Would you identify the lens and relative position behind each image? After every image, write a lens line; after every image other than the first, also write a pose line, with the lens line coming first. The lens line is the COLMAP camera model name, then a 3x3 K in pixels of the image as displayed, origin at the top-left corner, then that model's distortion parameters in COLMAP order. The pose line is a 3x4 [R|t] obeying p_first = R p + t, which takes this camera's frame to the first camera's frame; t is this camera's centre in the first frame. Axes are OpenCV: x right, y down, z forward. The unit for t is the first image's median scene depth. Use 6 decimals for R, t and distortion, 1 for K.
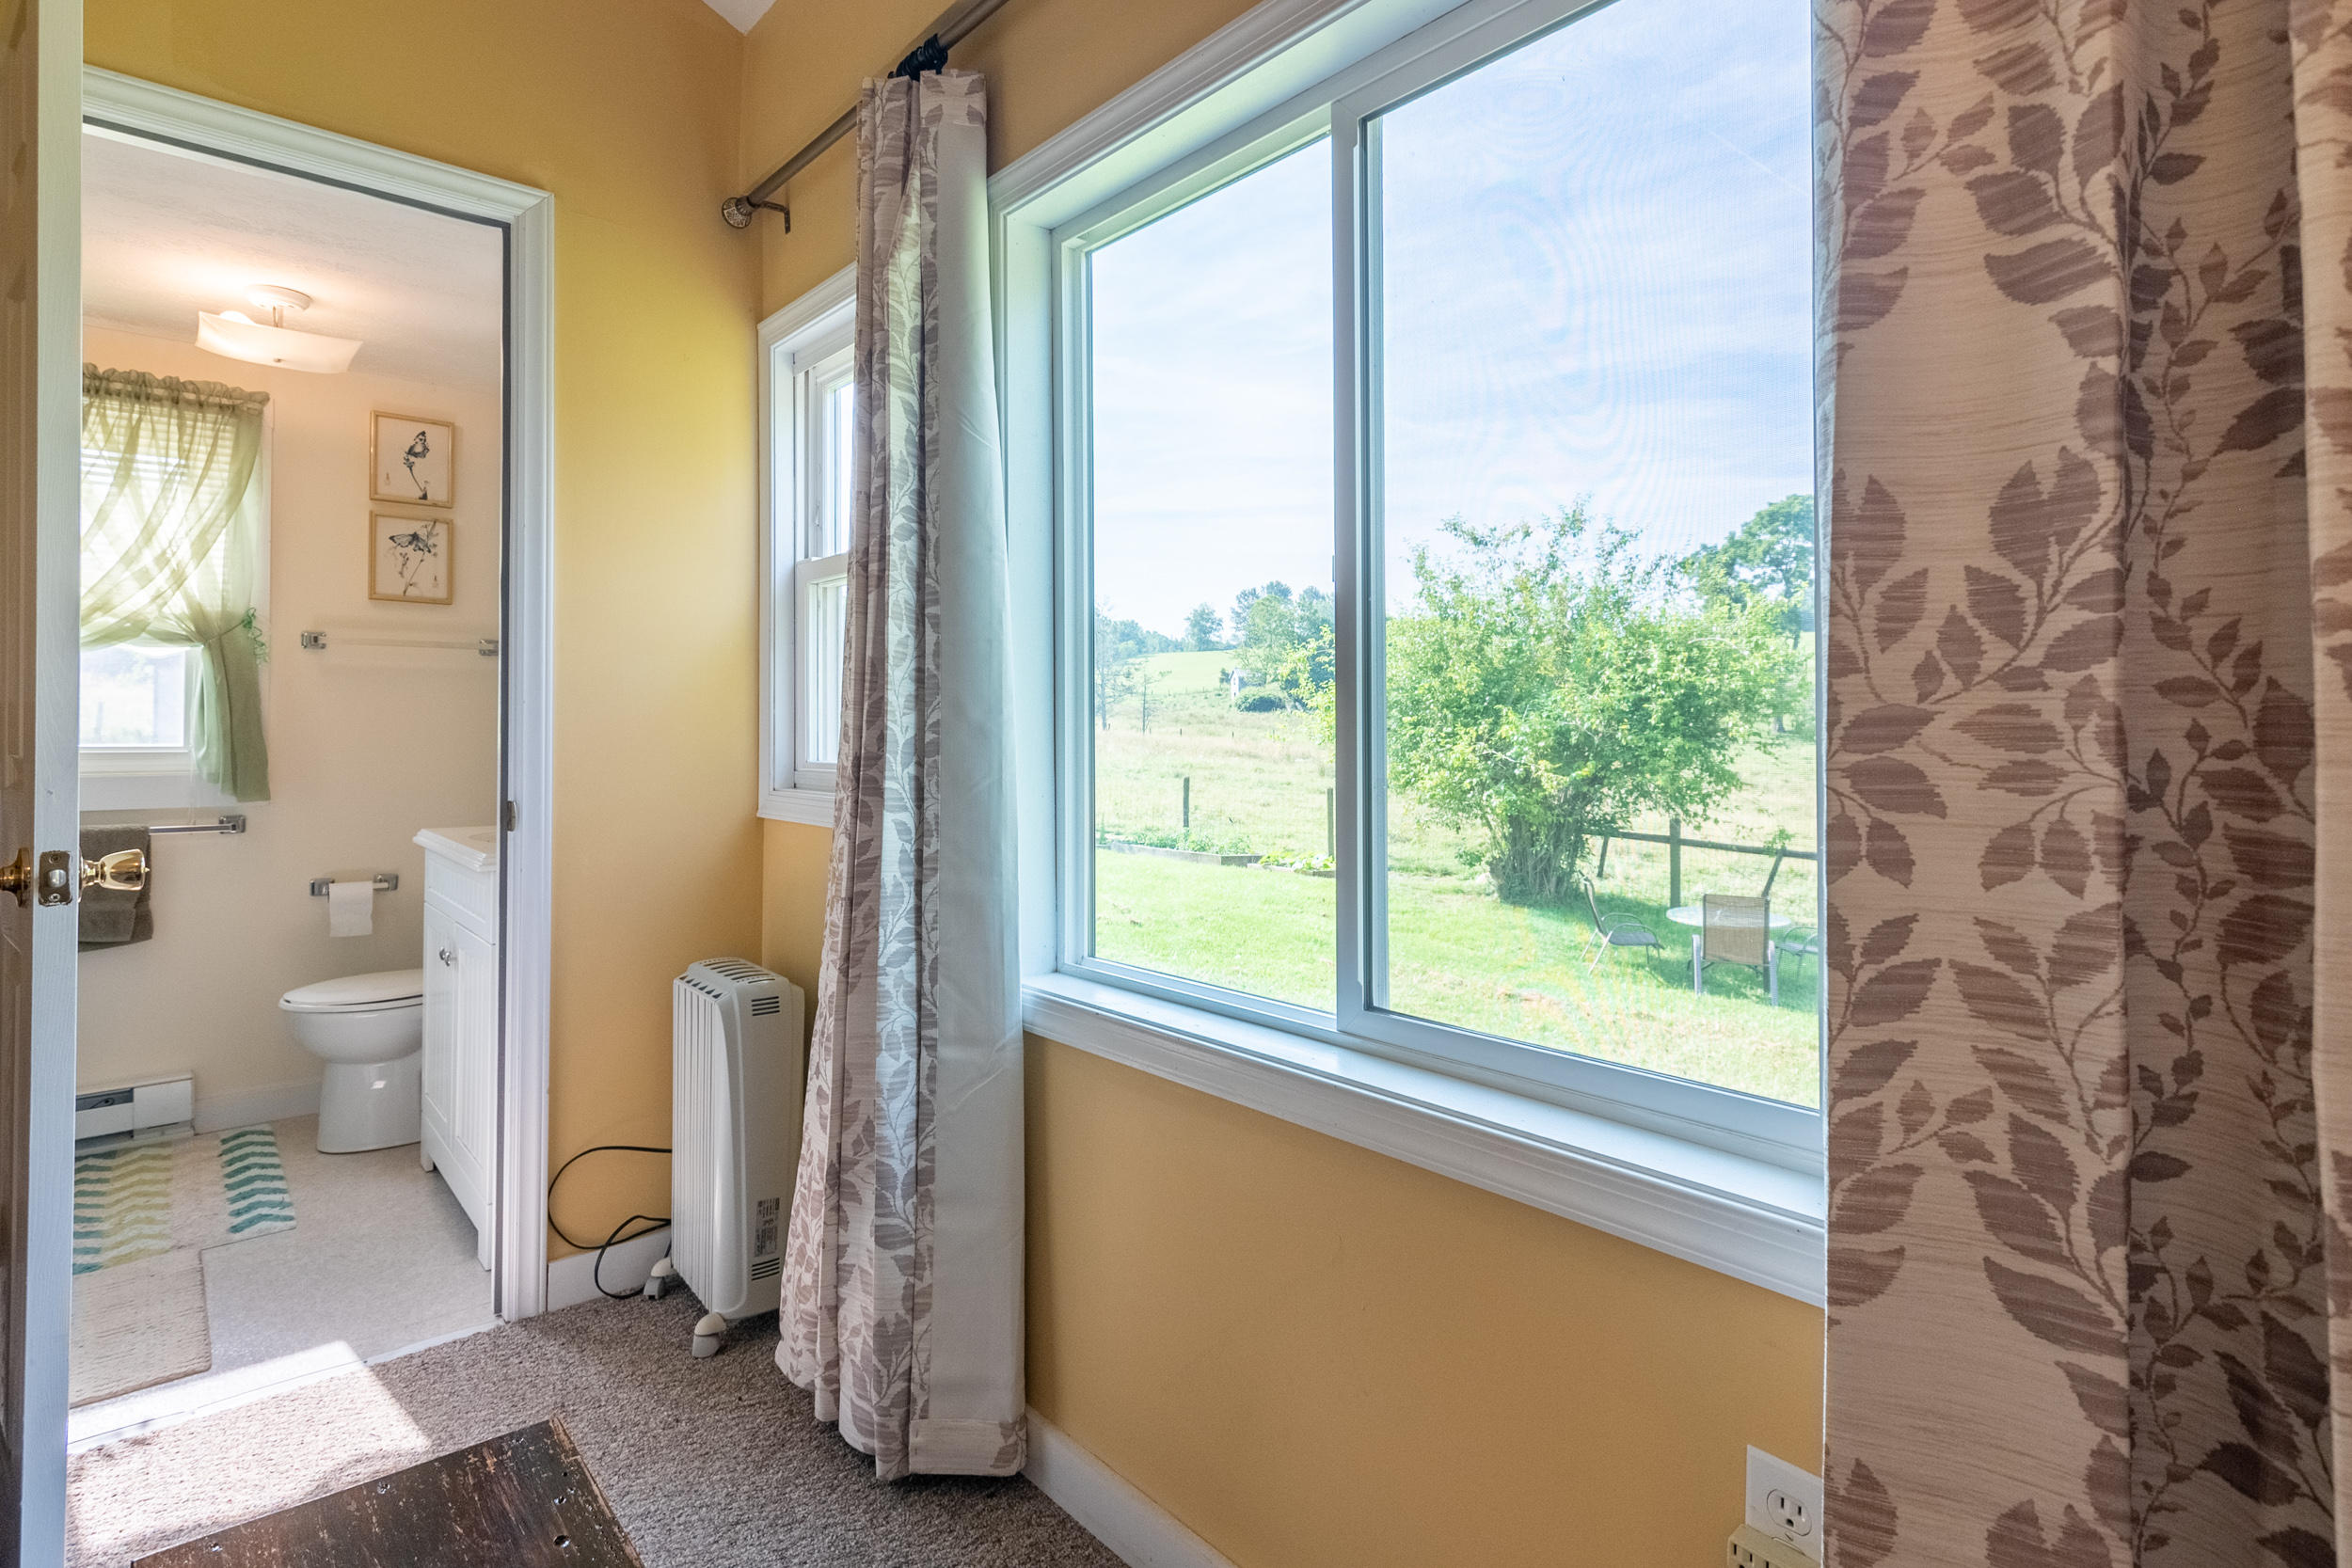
lens RADIAL K [[1130.2, 0, 1178.6], [0, 1130.2, 758.6], [0, 0, 1]] dist [0.002961, 0.001656]
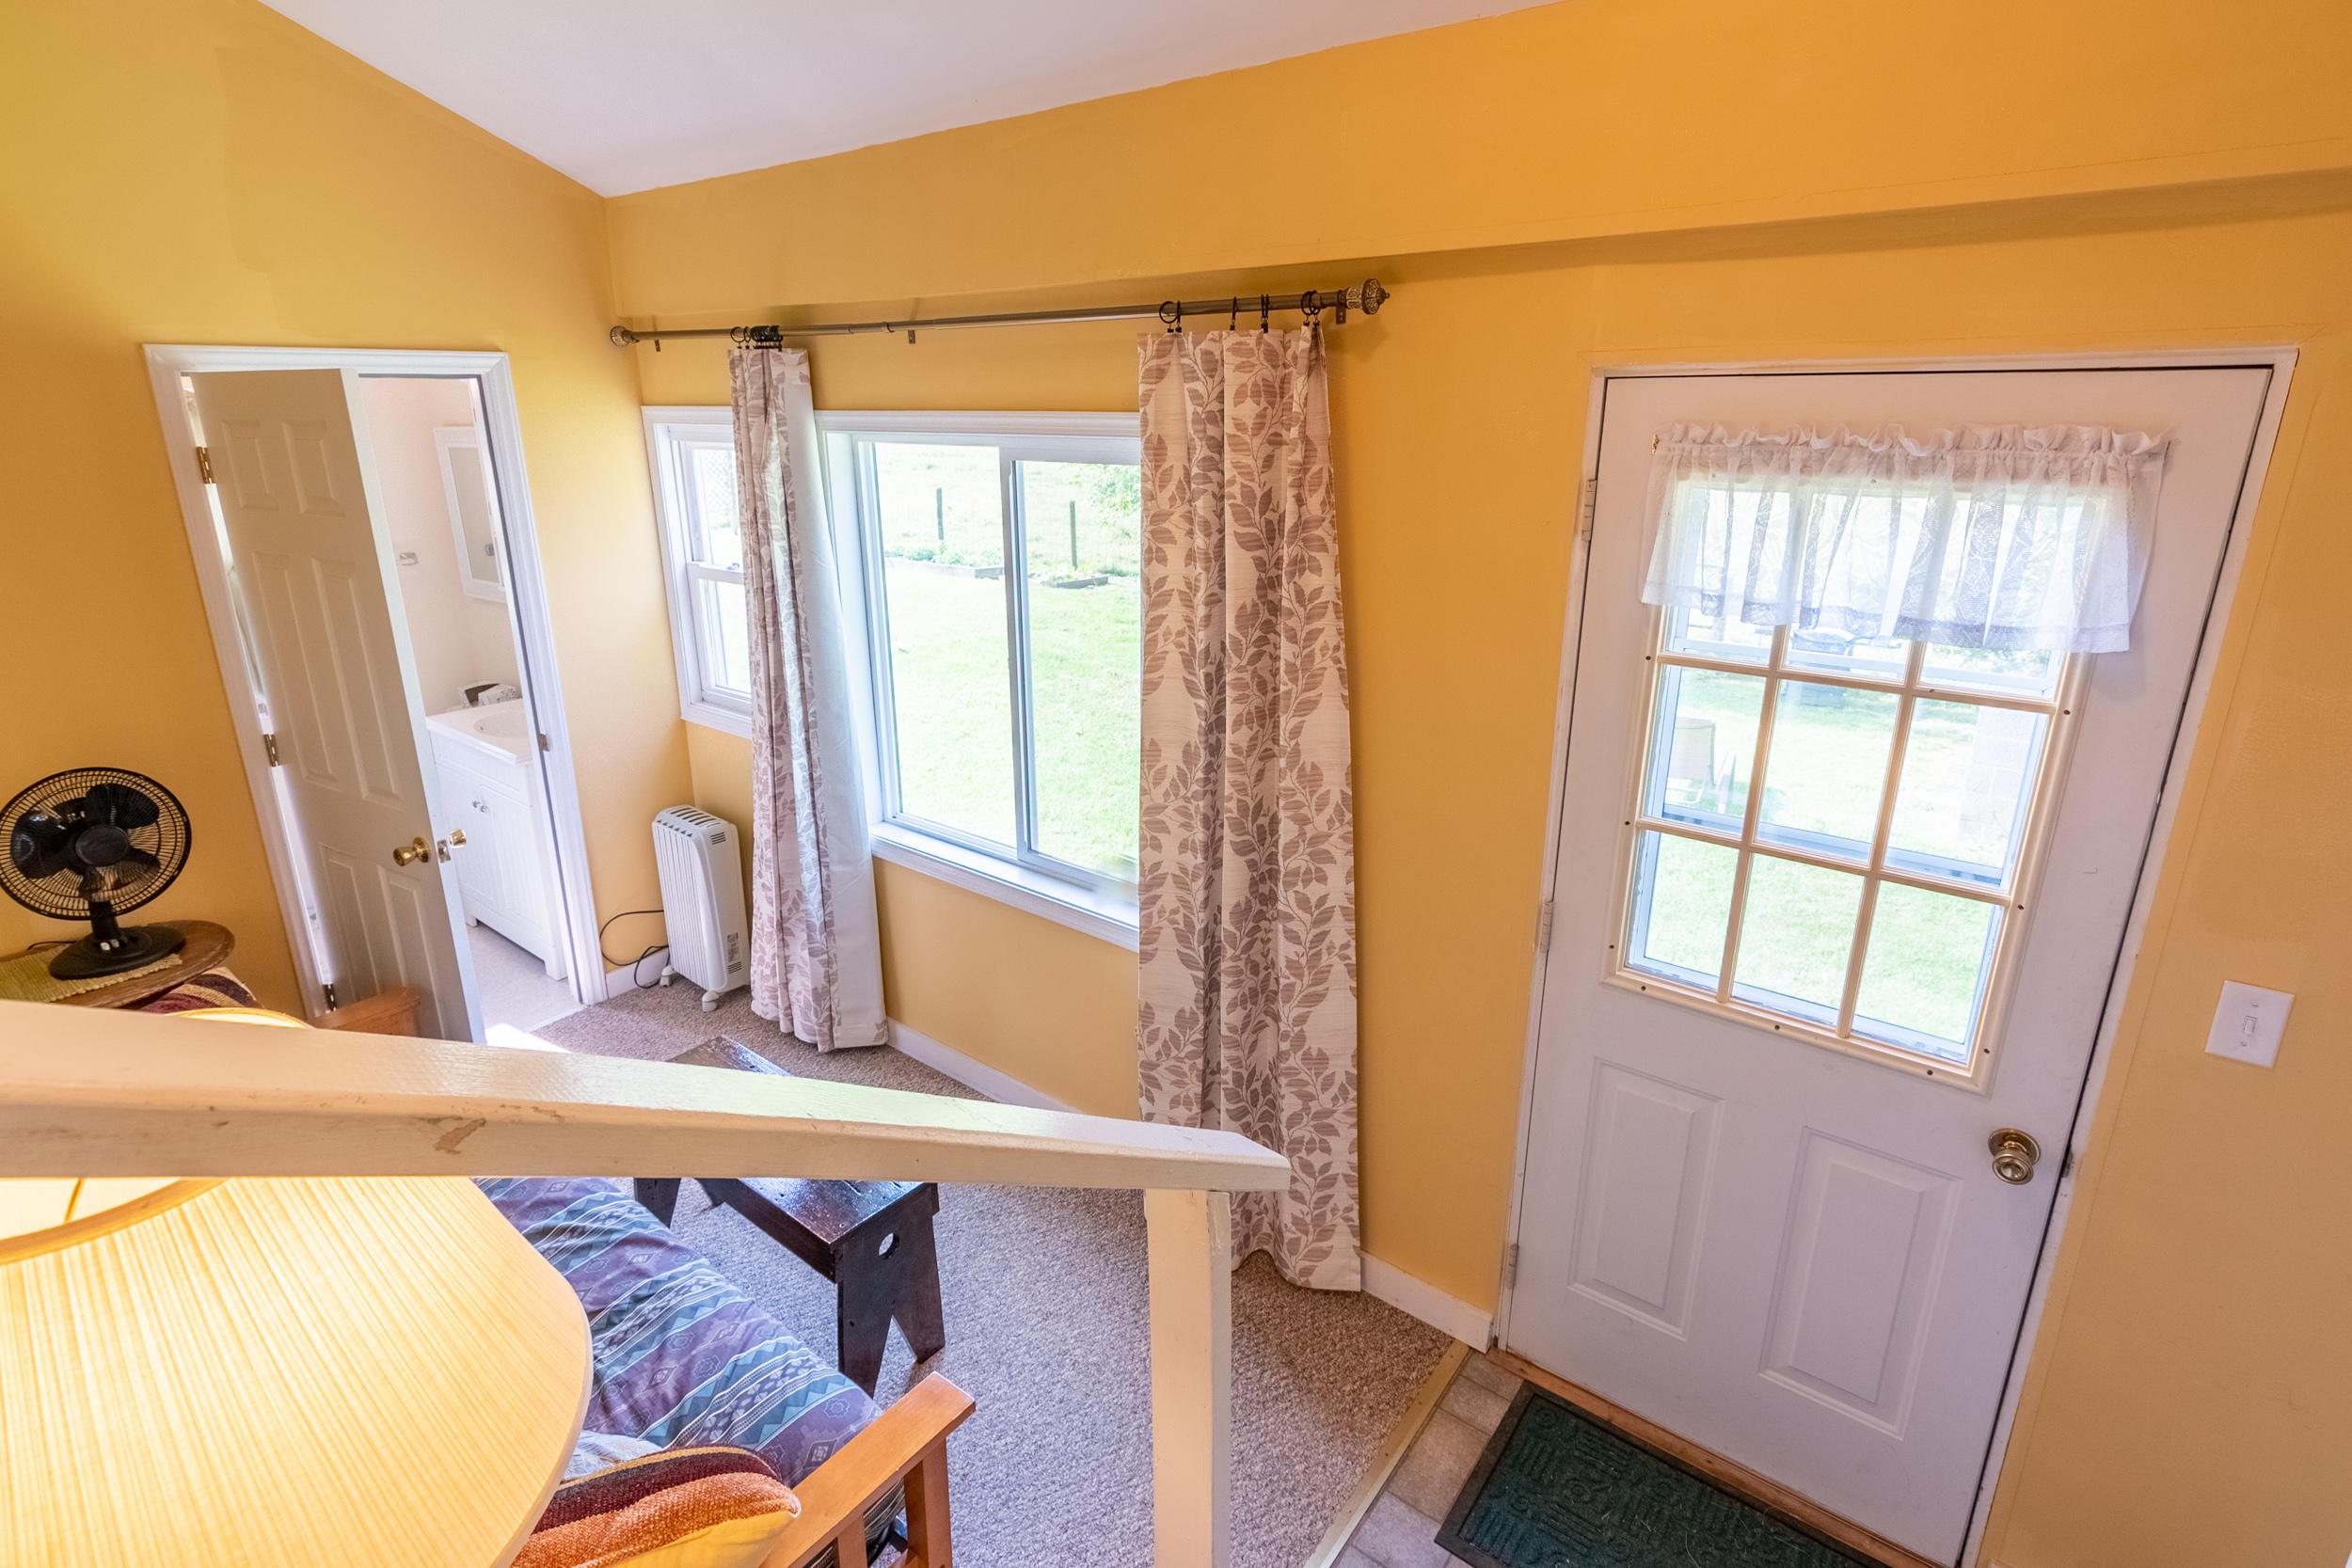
lens RADIAL K [[1149.1, 0, 1164.3], [0, 1149.1, 732.2], [0, 0, 1]] dist [0.000209, 0.001219]
pose [[0.981017, -0.055772, 0.185729, 0.009164], [0.000572, 0.958578, 0.284829, -0.520806], [-0.193922, -0.279316, 0.940413, -0.924120]]
